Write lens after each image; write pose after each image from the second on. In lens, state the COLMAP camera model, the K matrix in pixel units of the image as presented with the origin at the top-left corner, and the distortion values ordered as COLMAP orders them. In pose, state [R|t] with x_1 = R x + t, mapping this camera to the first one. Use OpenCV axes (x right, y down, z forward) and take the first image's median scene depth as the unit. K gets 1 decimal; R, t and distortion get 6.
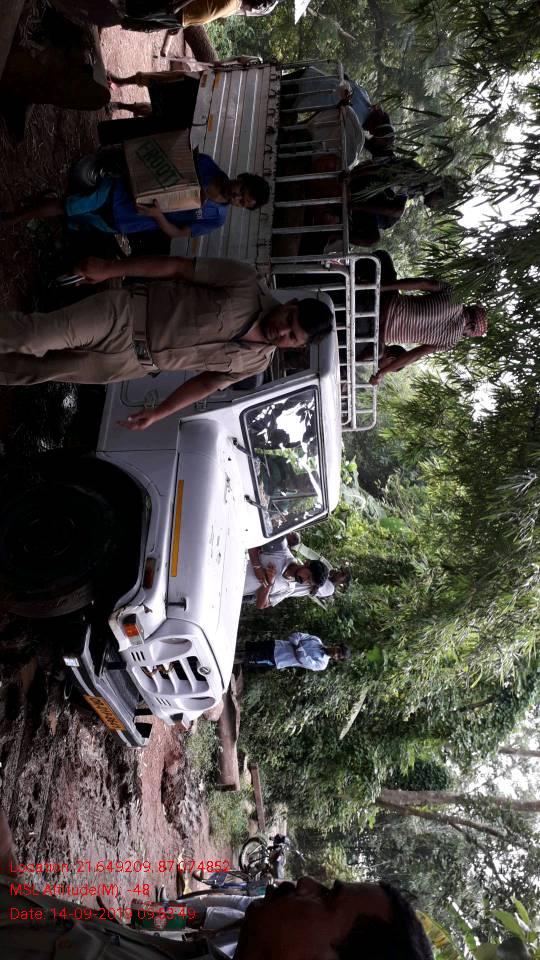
lens RADIAL K [[739.2, 0, 270.0], [0, 739.2, 480.0], [0, 0, 1]] dist [0.006046, 0.003066]
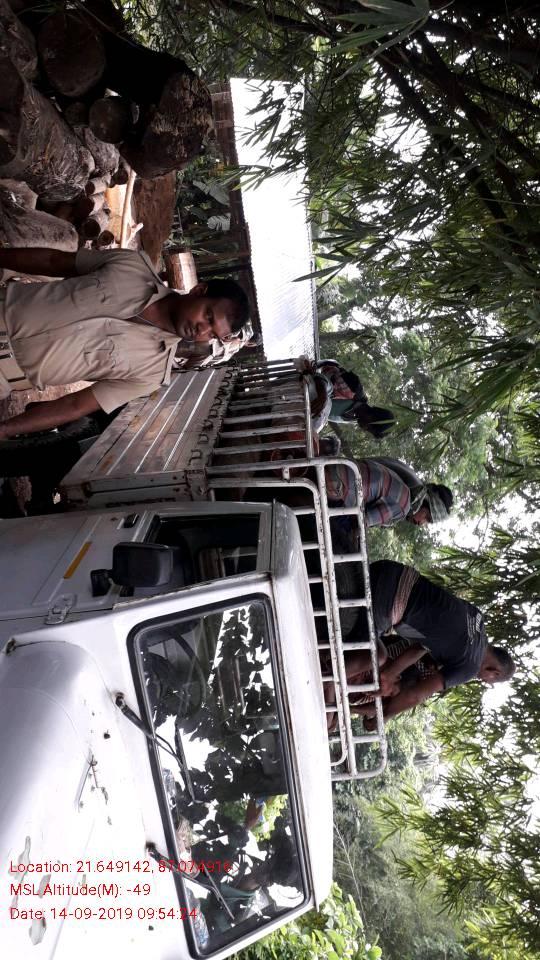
lens RADIAL K [[739.2, 0, 270.0], [0, 739.2, 480.0], [0, 0, 1]] dist [0.006046, 0.003066]
pose [[0.999481, -0.030420, 0.010554, 0.052580], [0.030697, 0.801305, -0.597468, 0.124619], [0.009718, 0.597482, 0.801824, 0.416235]]
